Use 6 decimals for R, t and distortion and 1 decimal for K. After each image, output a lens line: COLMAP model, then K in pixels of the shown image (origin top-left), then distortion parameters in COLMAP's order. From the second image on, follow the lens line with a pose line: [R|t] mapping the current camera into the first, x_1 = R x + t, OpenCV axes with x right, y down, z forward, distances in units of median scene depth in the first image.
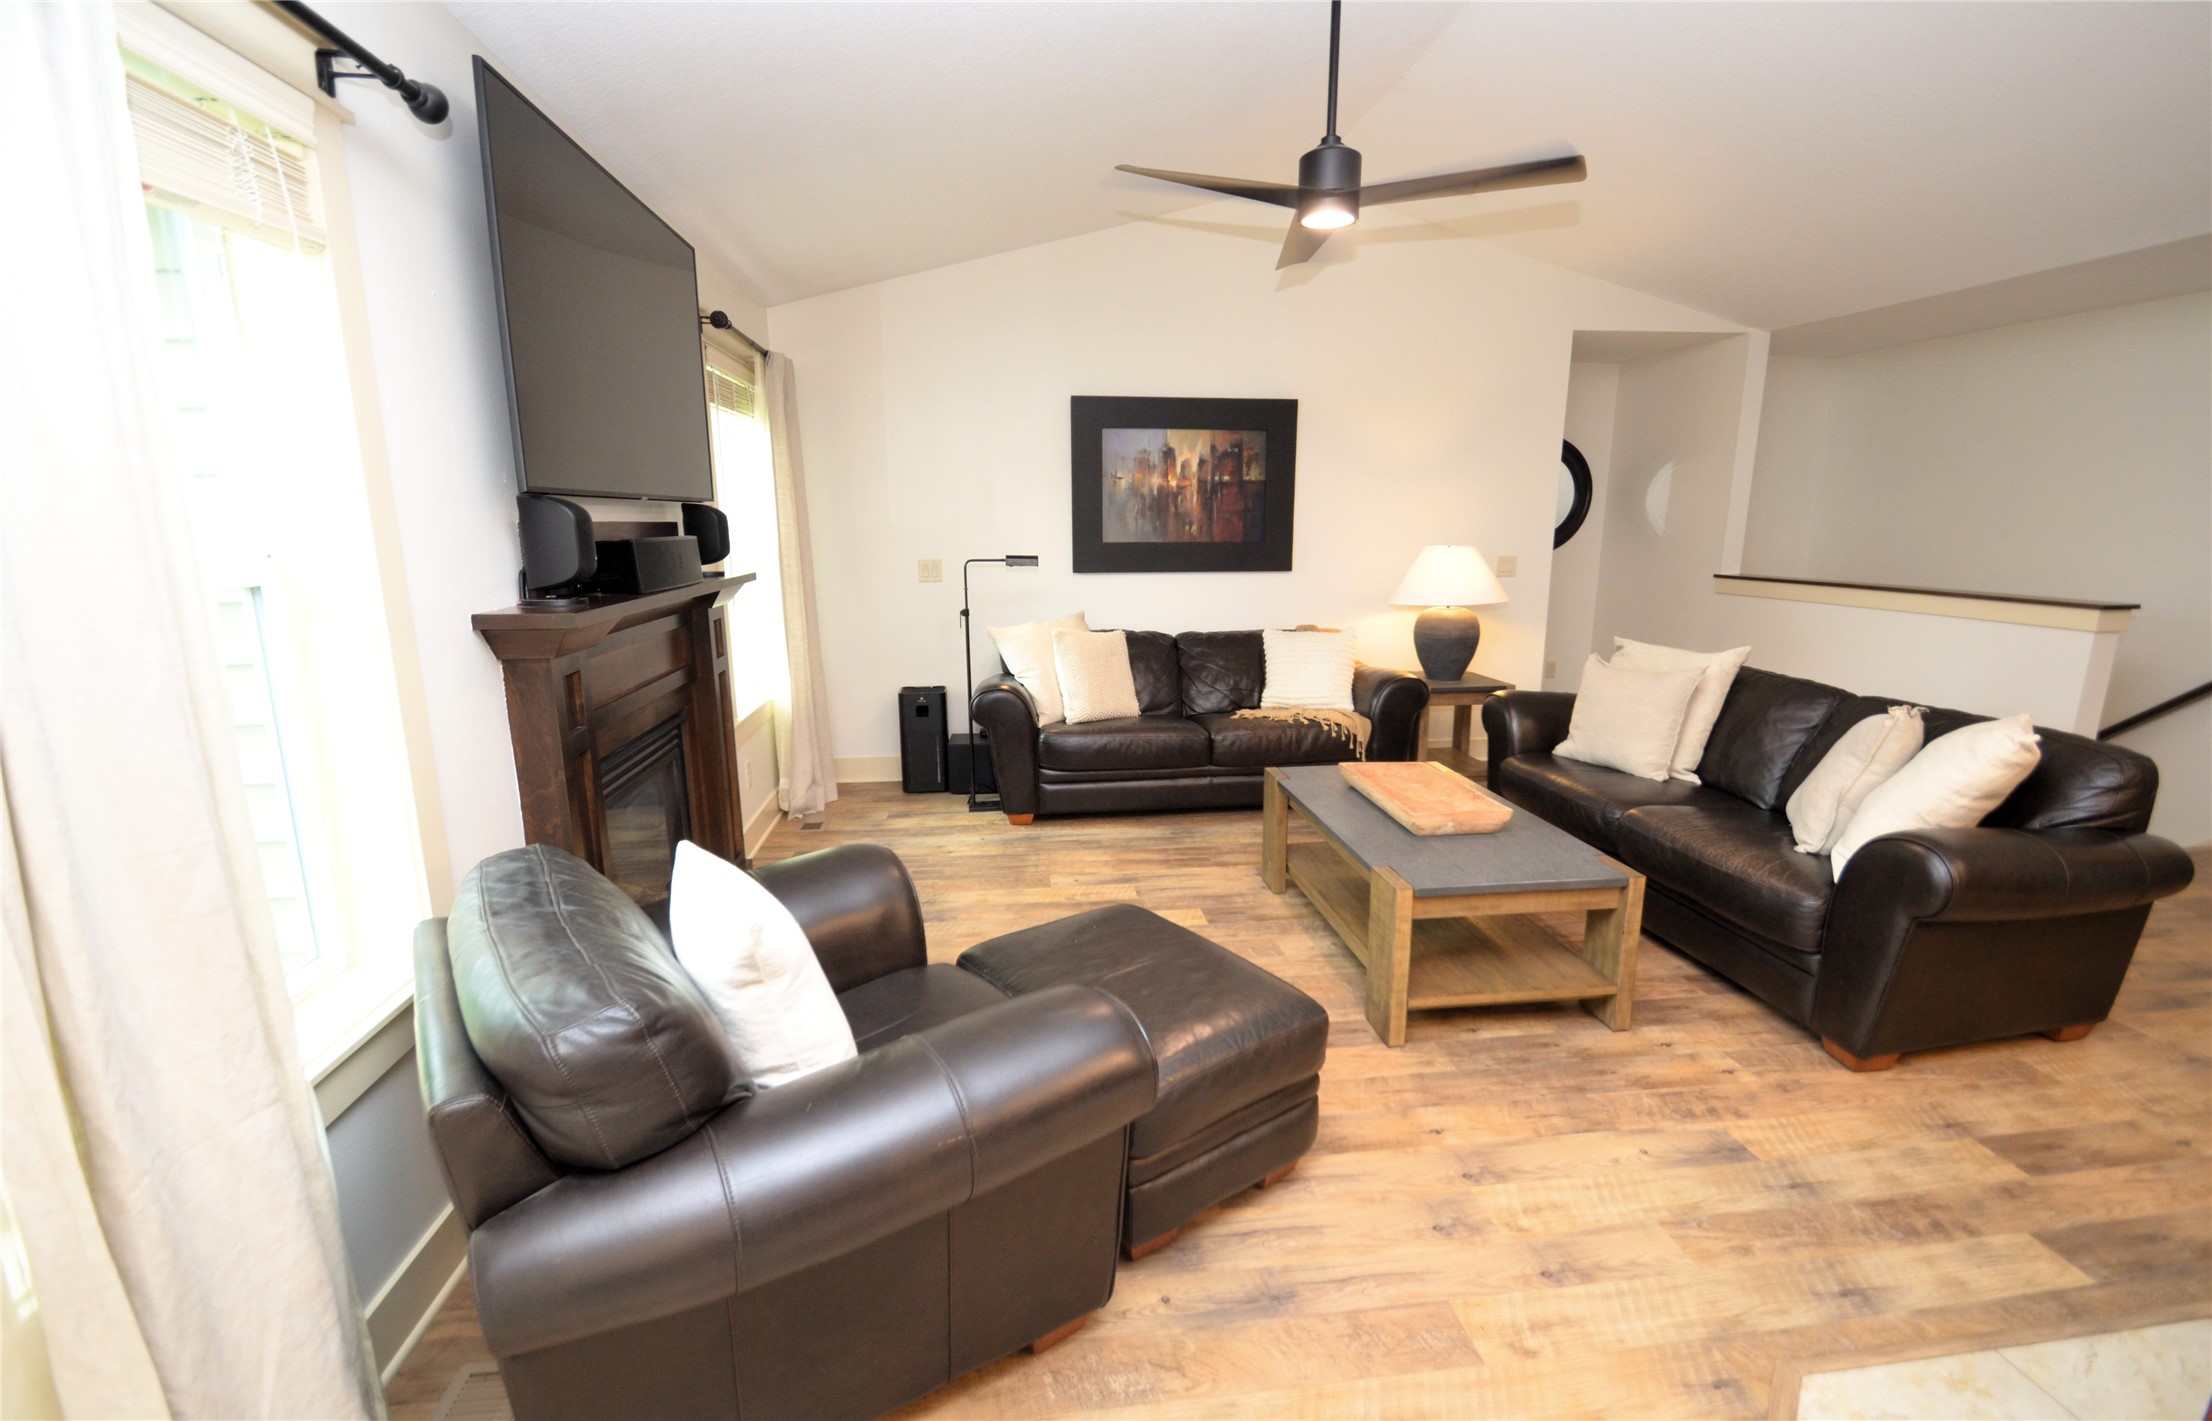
lens RADIAL K [[999.4, 0, 1113.9], [0, 999.4, 717.0], [0, 0, 1]] dist [0.000854, 0.000025]
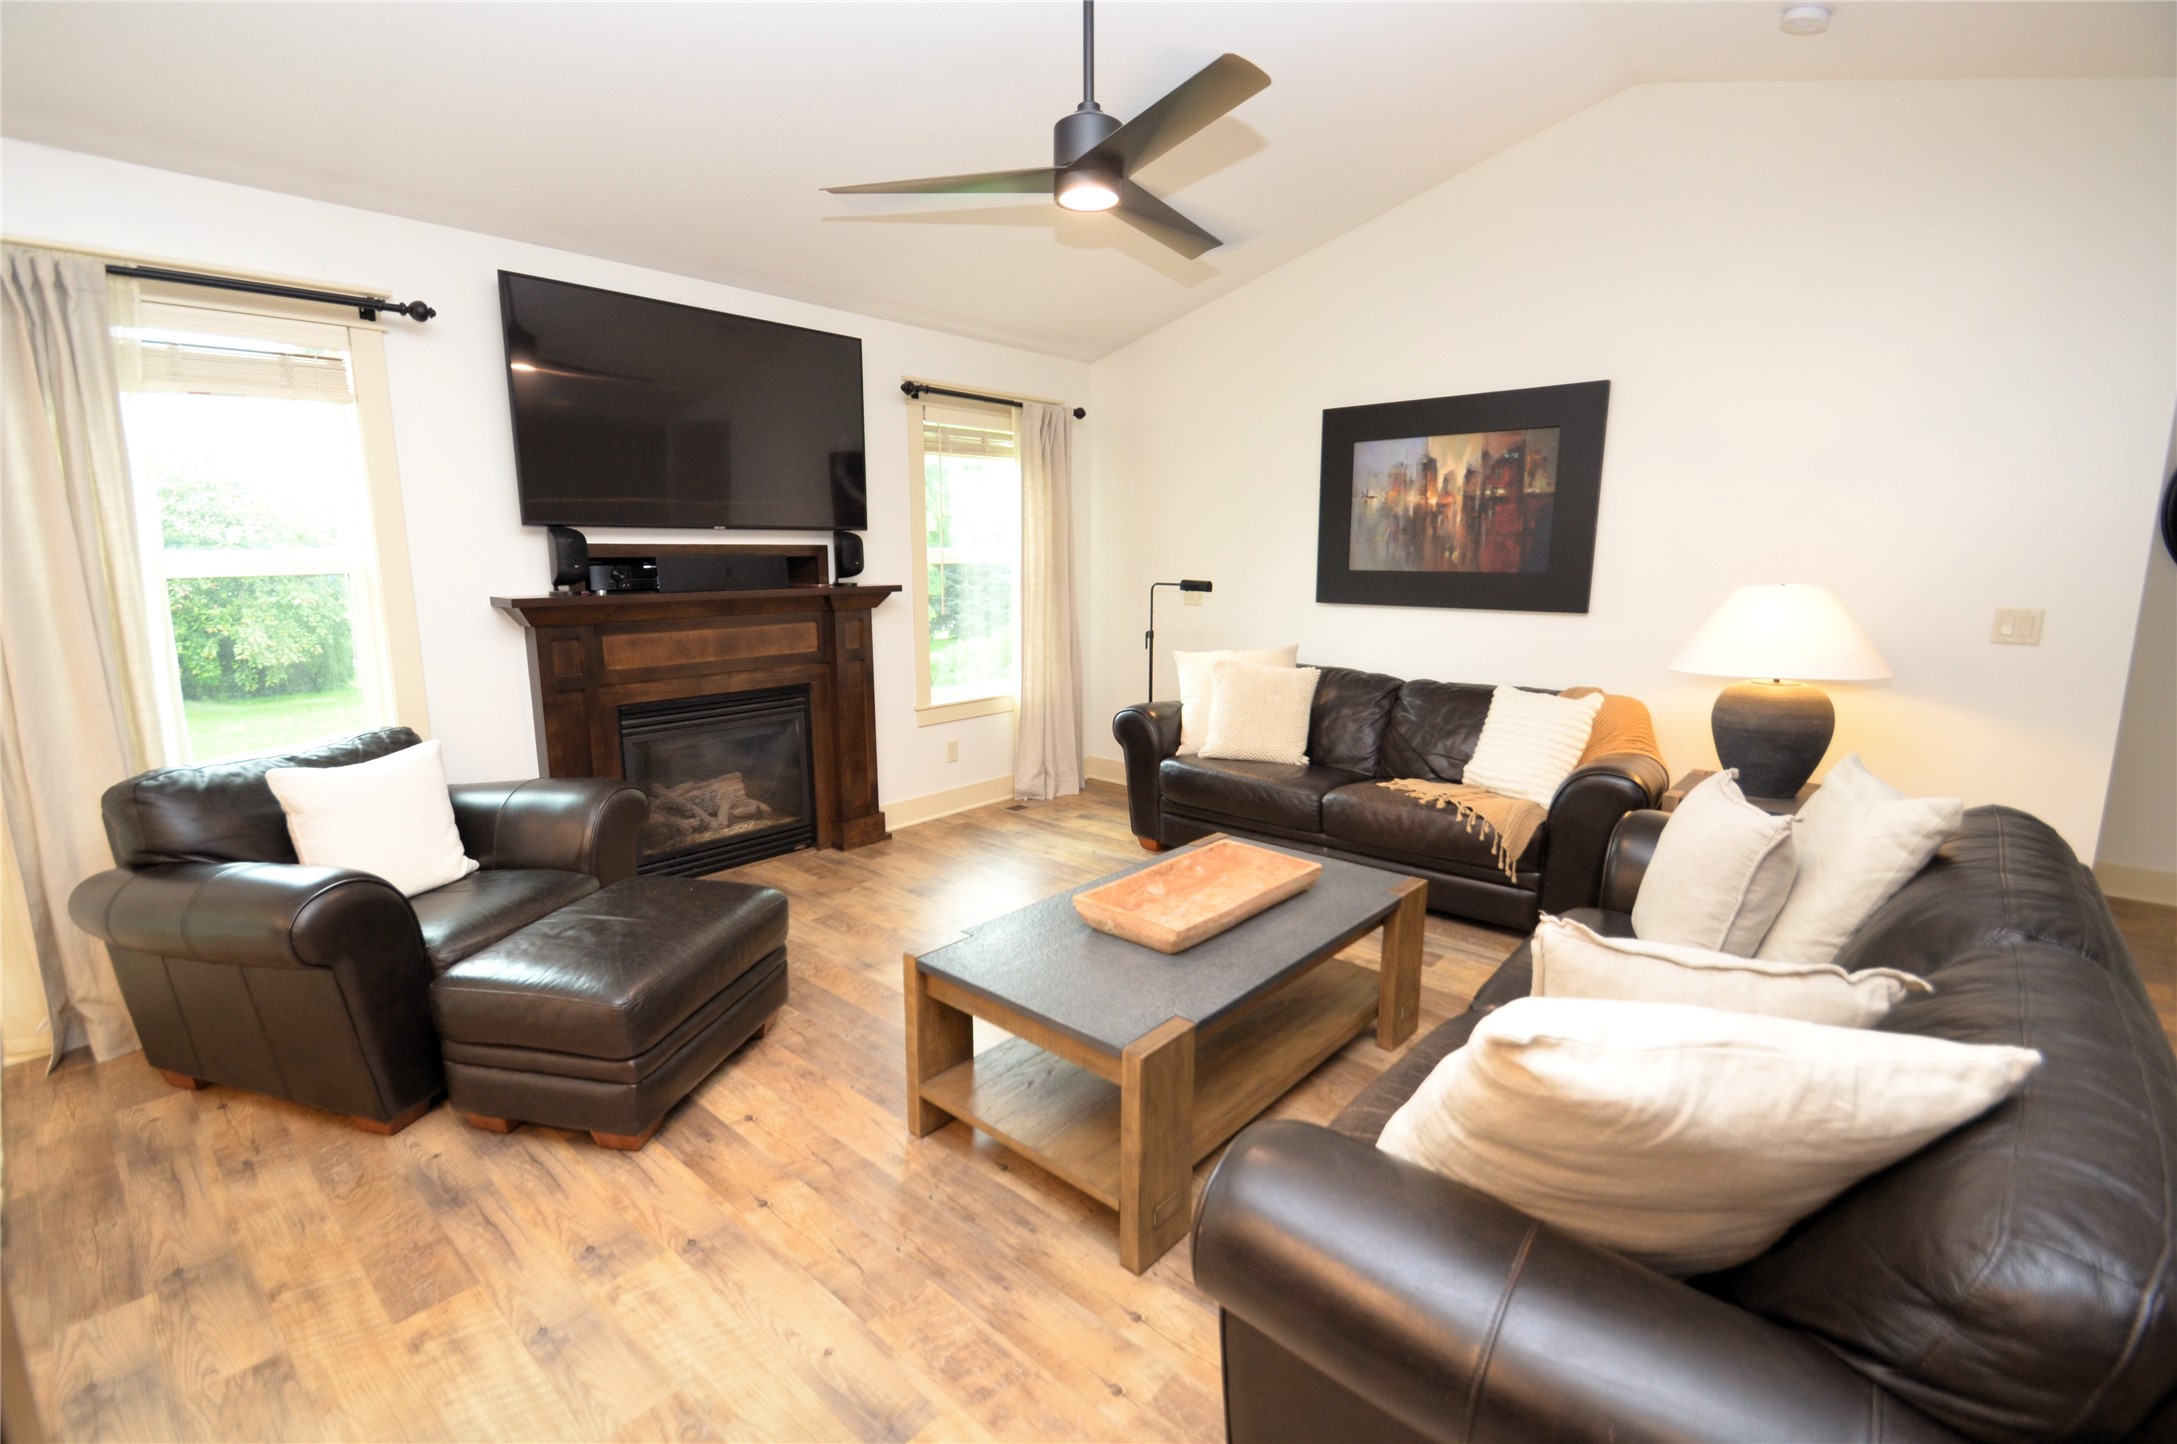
lens RADIAL K [[967.7, 0, 1082.0], [0, 967.7, 718.2], [0, 0, 1]] dist [-0.008124, -0.000806]
pose [[0.651687, 0.130894, -0.747109, 0.495716], [-0.149773, 0.987810, 0.042421, -0.045640], [0.743554, 0.084252, 0.663347, 0.266101]]
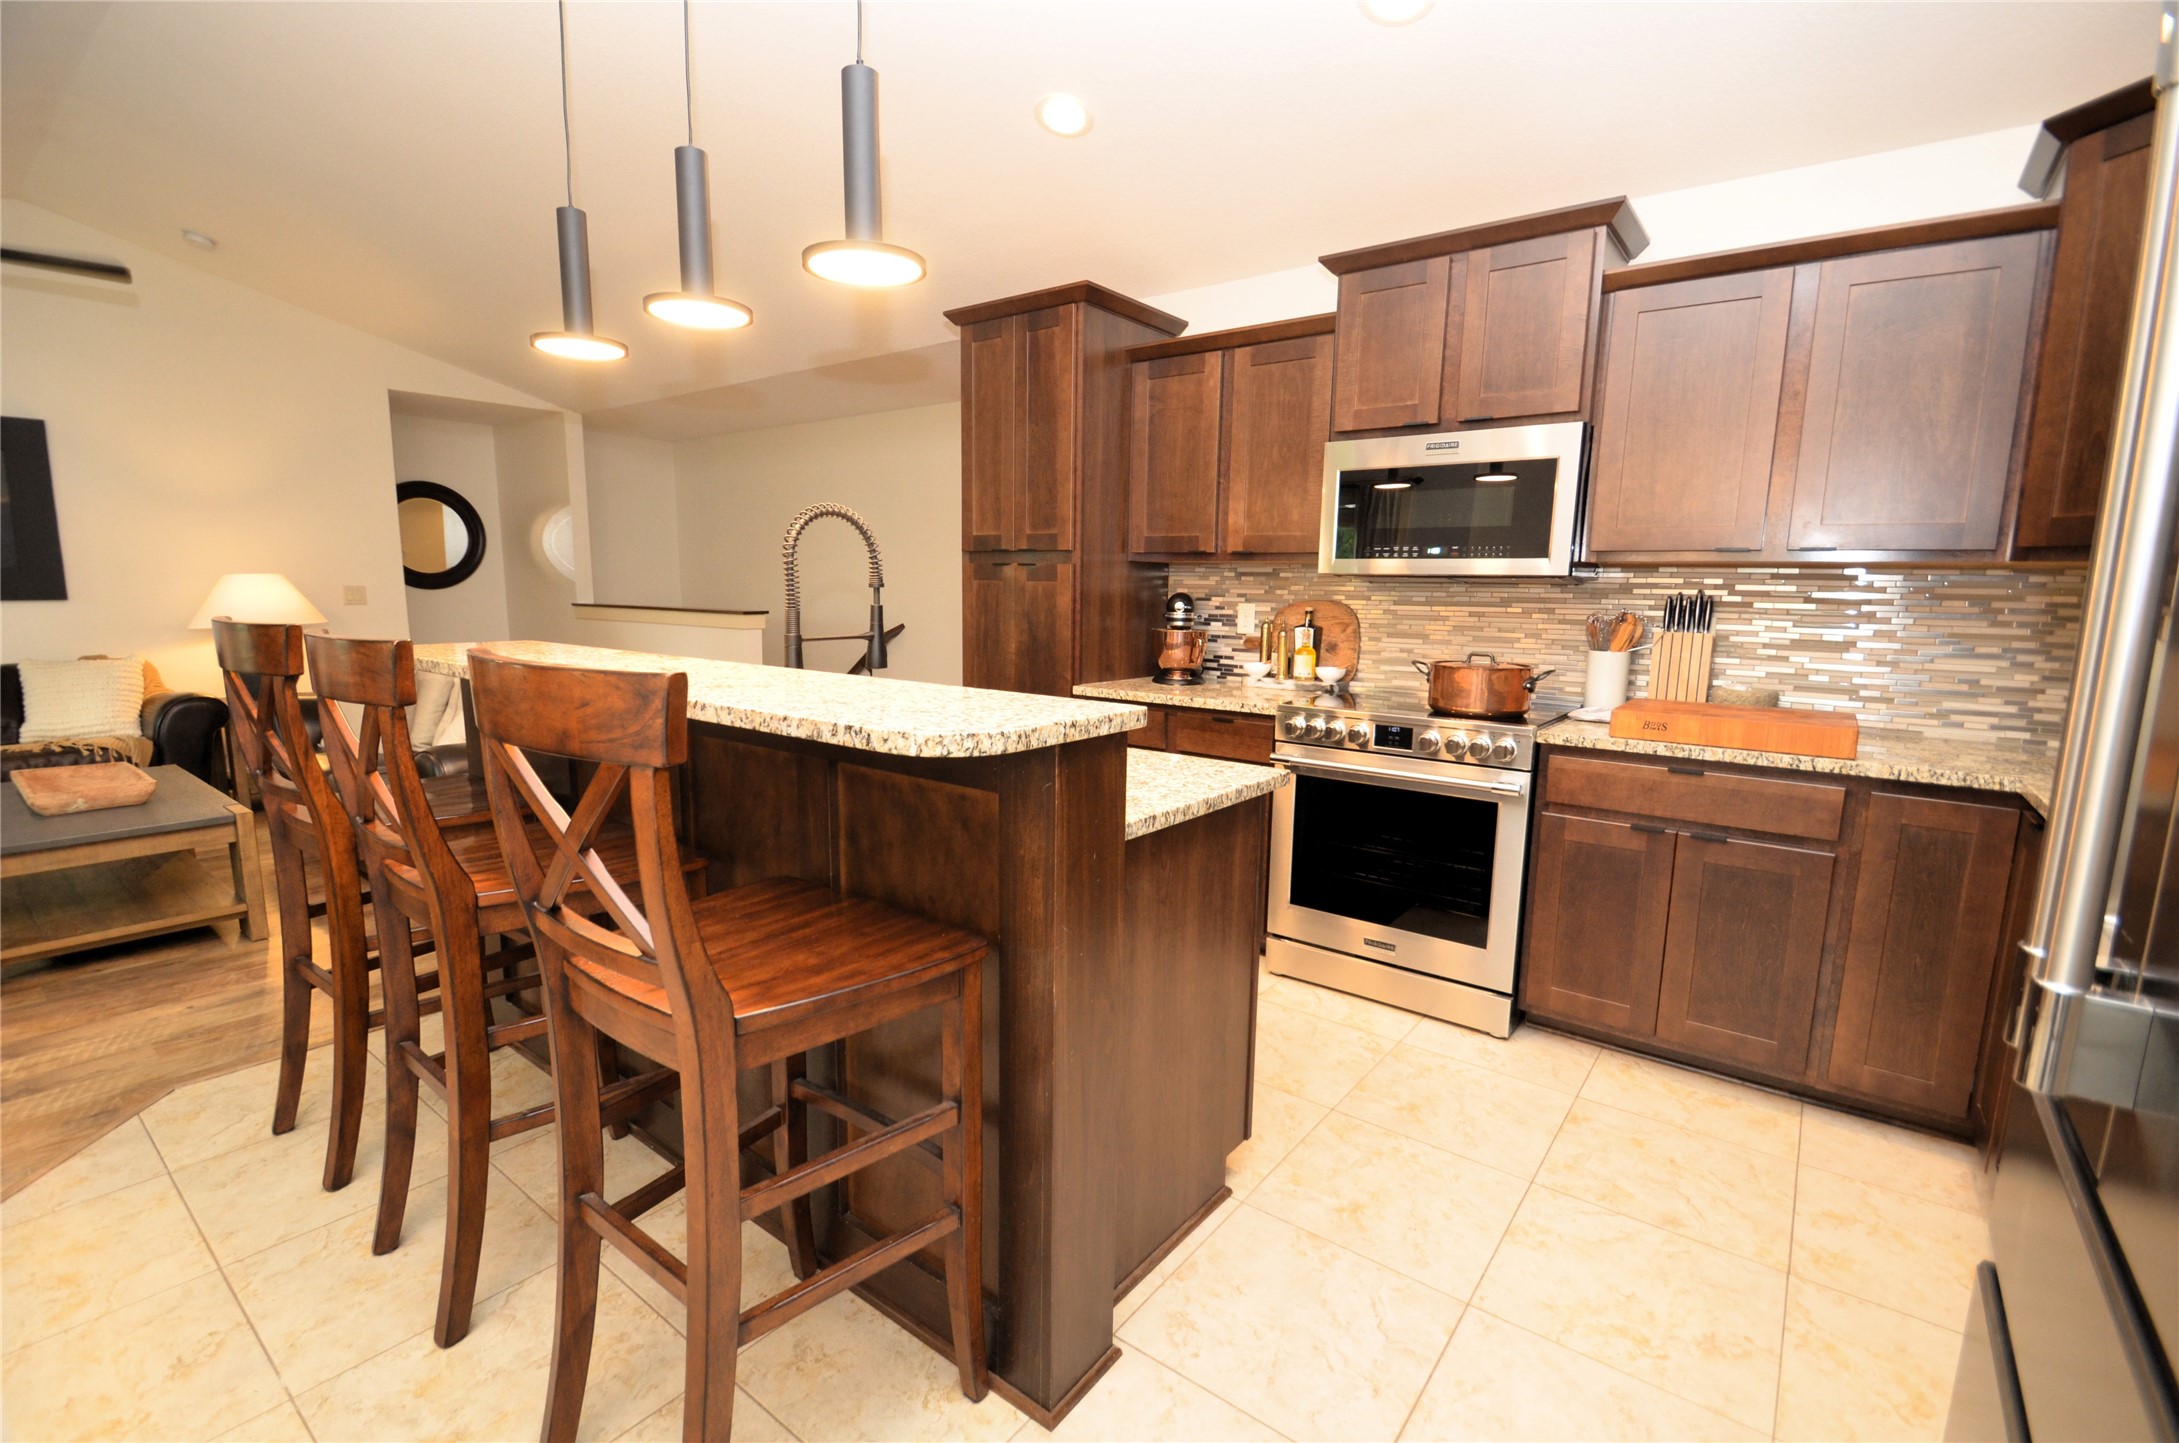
lens RADIAL K [[968.6, 0, 1084.0], [0, 968.6, 720.4], [0, 0, 1]] dist [-0.008124, -0.000806]
pose [[0.709835, -0.098140, 0.697497, 0.225172], [0.132551, 0.991166, 0.004564, 0.092742], [-0.691783, 0.089215, 0.716573, -0.312529]]
